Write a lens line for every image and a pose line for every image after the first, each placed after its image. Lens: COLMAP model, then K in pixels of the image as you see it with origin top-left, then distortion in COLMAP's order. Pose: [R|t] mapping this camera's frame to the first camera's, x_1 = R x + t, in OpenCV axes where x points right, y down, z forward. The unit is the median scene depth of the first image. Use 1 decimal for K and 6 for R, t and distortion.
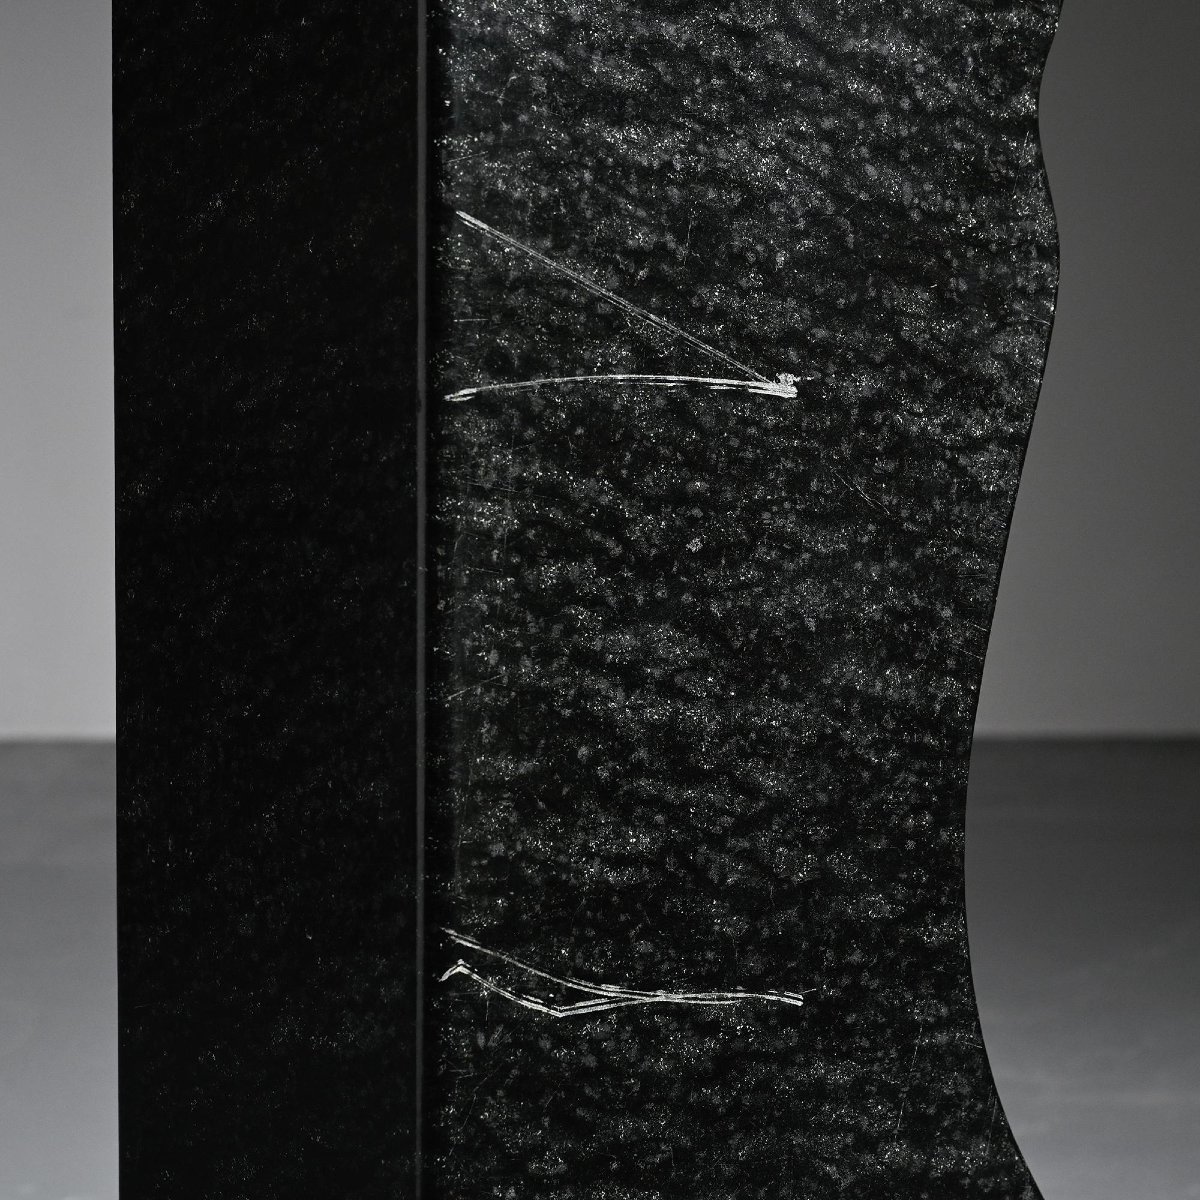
lens RADIAL K [[3266.6, 0, 596.7], [0, 3266.6, 604.4], [0, 0, 1]] dist [0.002485, 0.000000]
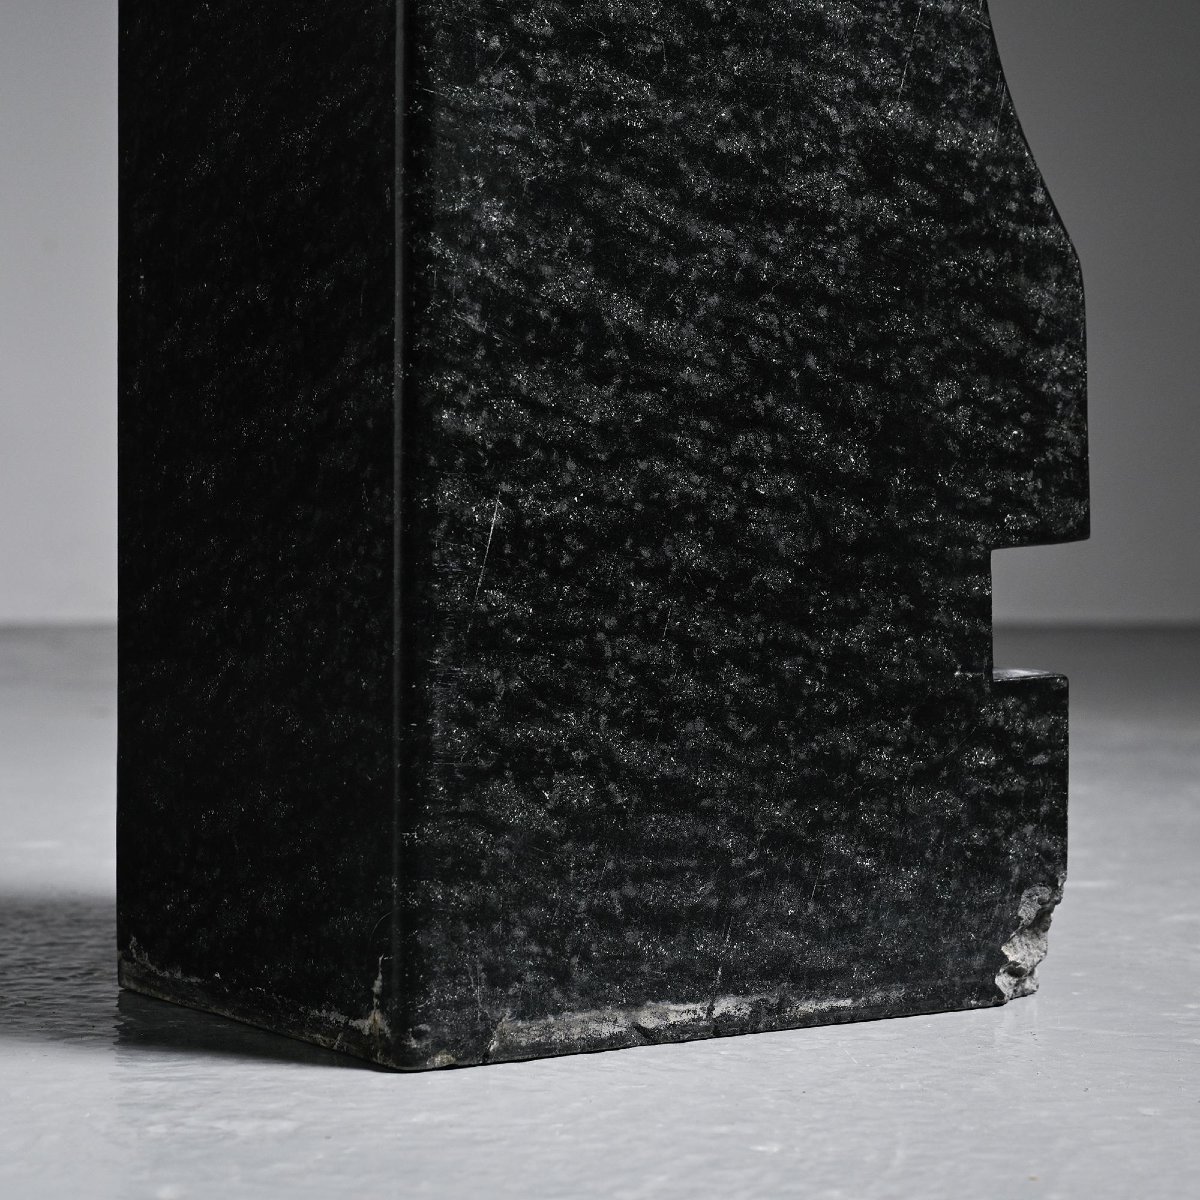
lens RADIAL K [[3266.6, 0, 600.9], [0, 3266.6, 601.9], [0, 0, 1]] dist [0.002485, 0.000000]
pose [[0.999198, 0.002254, -0.039986, 0.043857], [-0.004344, 0.998624, -0.052259, 0.386561], [0.039813, 0.052391, 0.997833, 0.025617]]
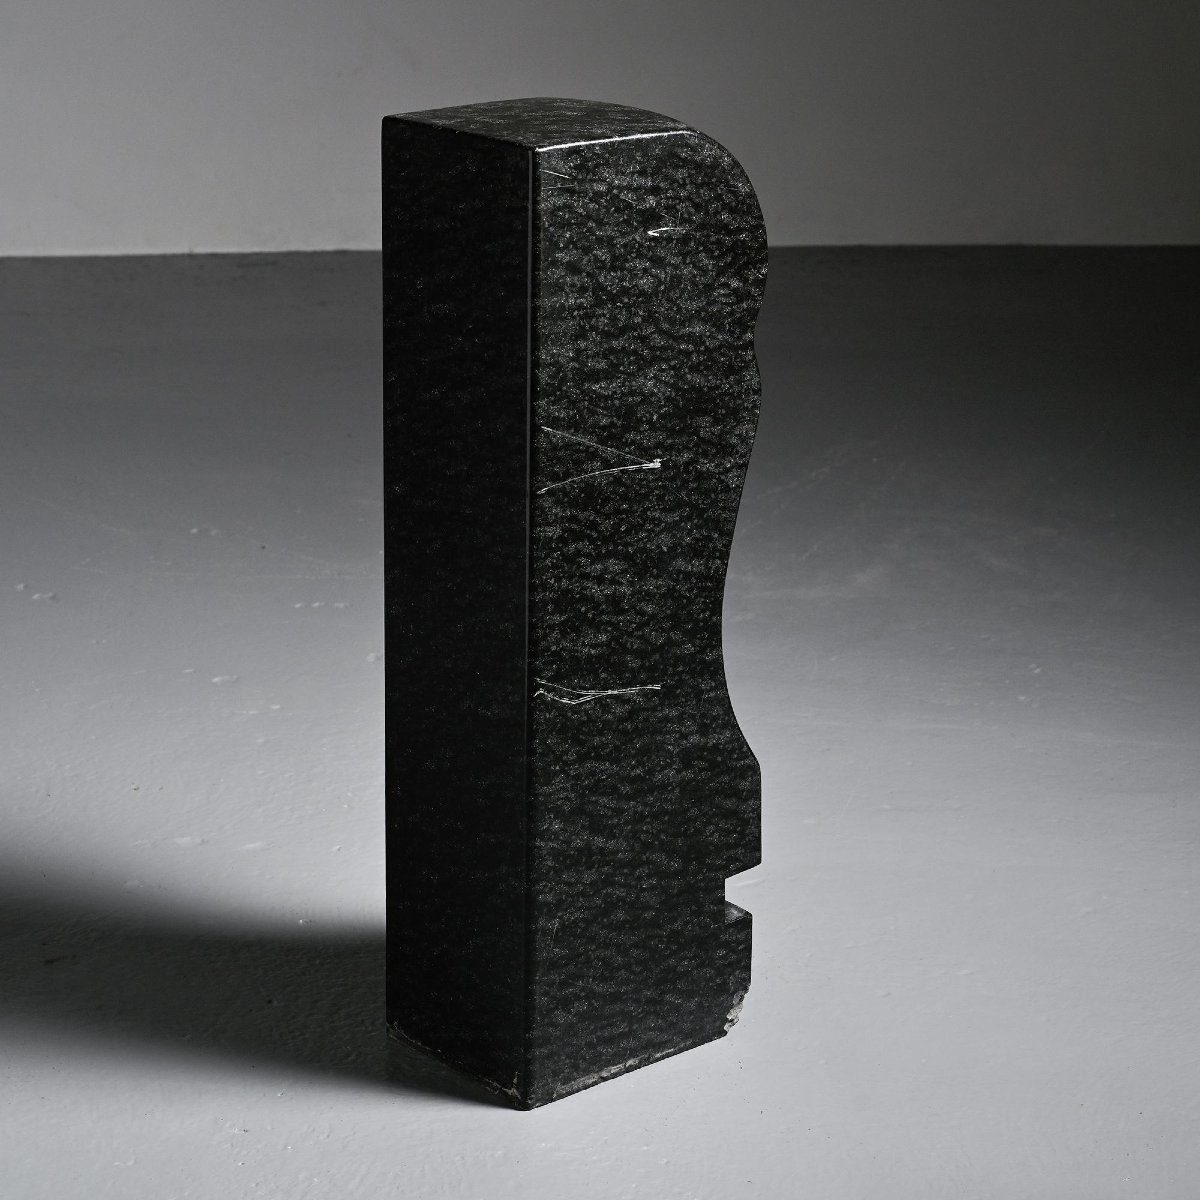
lens RADIAL K [[3266.6, 0, 598.5], [0, 3266.6, 591.8], [0, 0, 1]] dist [0.002485, 0.000000]
pose [[0.996270, -0.018356, 0.084310, -0.212107], [-0.000919, 0.974797, 0.223092, -0.553546], [-0.086280, -0.222337, 0.971145, -1.569260]]
